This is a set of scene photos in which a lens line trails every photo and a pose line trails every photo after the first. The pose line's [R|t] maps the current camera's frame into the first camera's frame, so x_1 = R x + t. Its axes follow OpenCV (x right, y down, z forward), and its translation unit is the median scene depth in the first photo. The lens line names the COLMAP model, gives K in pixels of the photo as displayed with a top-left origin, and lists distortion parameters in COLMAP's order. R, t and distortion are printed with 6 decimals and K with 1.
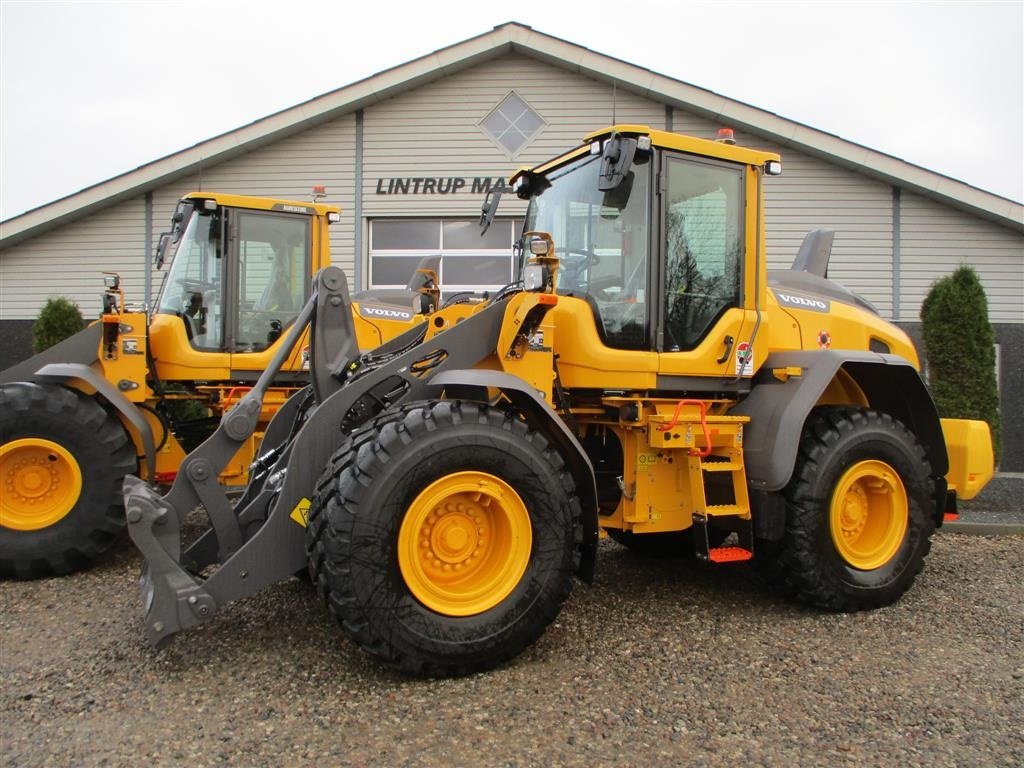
lens RADIAL K [[851.8, 0, 512.0], [0, 851.8, 361.3], [0, 0, 1]] dist [-0.051948, 0.004740]
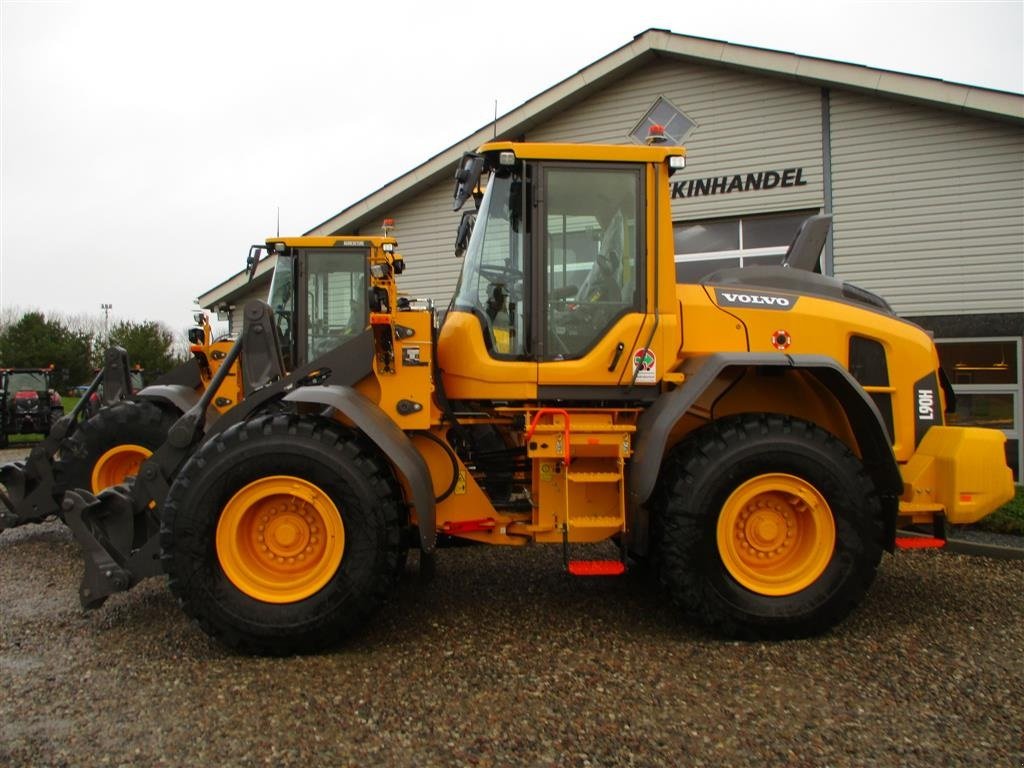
lens RADIAL K [[851.8, 0, 512.0], [0, 851.8, 361.3], [0, 0, 1]] dist [-0.051948, 0.004740]
pose [[0.921649, -0.034997, -0.386444, 0.547527], [0.030719, 0.999379, -0.017242, 0.004251], [0.386808, 0.004020, 0.922152, 0.059720]]
